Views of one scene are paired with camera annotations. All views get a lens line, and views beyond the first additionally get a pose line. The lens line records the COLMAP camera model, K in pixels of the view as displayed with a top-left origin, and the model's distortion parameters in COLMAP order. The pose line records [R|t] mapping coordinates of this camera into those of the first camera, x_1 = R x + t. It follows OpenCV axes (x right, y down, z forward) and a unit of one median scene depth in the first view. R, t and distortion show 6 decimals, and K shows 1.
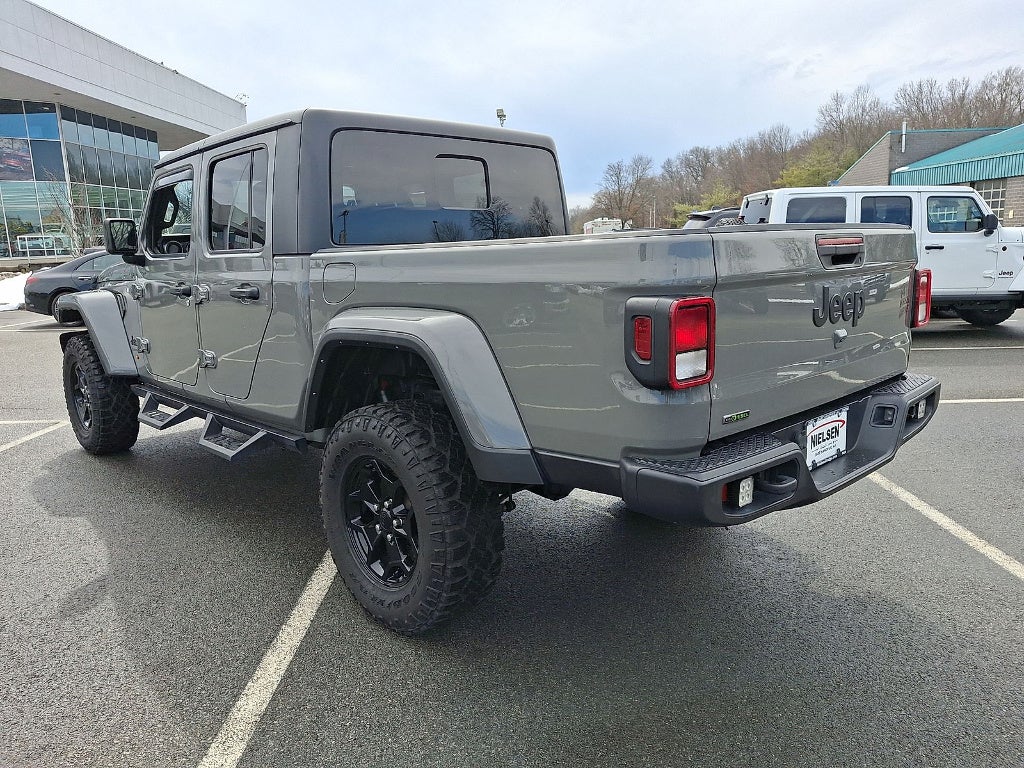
lens RADIAL K [[814.7, 0, 512.0], [0, 814.7, 384.0], [0, 0, 1]] dist [-0.006881, -0.003350]
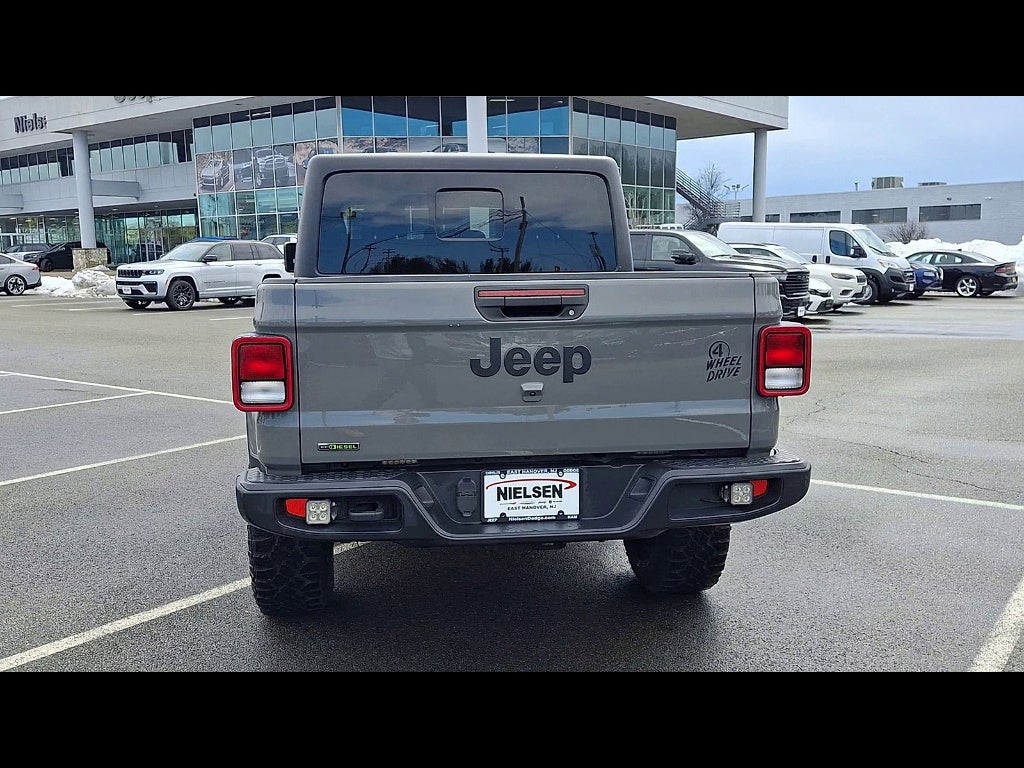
lens RADIAL K [[1021.9, 0, 492.8], [0, 1021.9, 403.3], [0, 0, 1]] dist [0.163689, -0.311778]
pose [[0.794663, 0.108432, -0.597288, 1.048283], [-0.118176, 0.992726, 0.022992, -0.062761], [0.595437, 0.052314, 0.801697, -0.008028]]
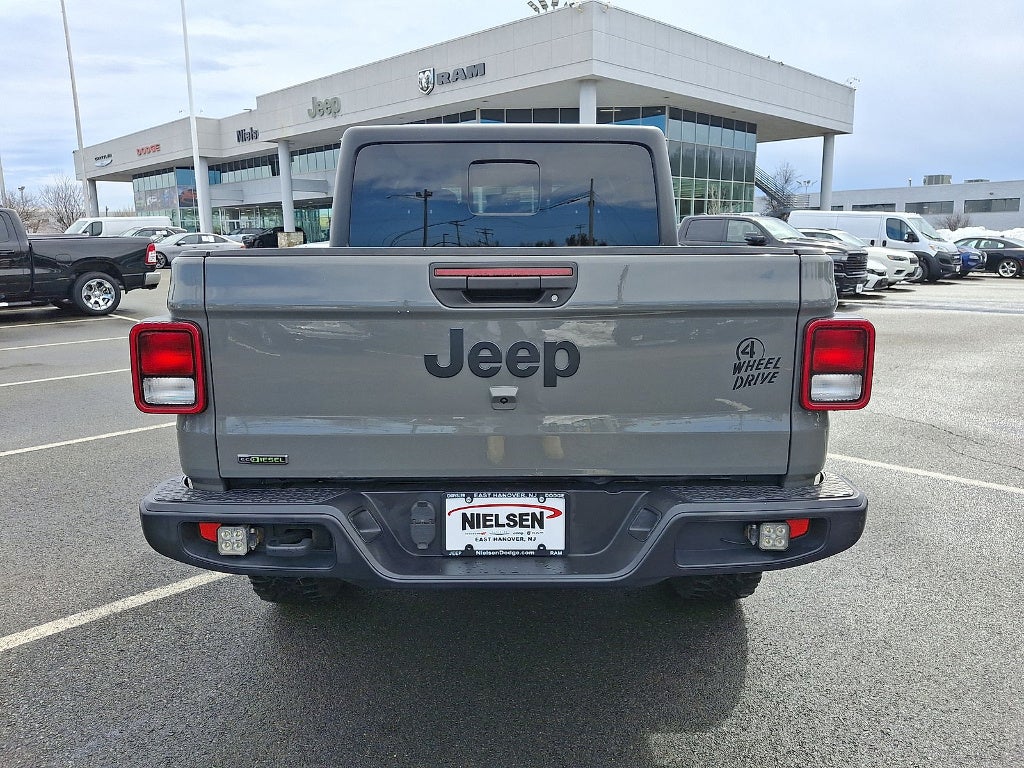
lens RADIAL K [[787.4, 0, 512.0], [0, 787.4, 384.0], [0, 0, 1]] dist [0.094469, -0.184556]
pose [[0.716145, 0.152620, -0.681060, 0.870951], [-0.138002, 0.987498, 0.076179, -0.121595], [0.684172, 0.039432, 0.728254, 0.443237]]
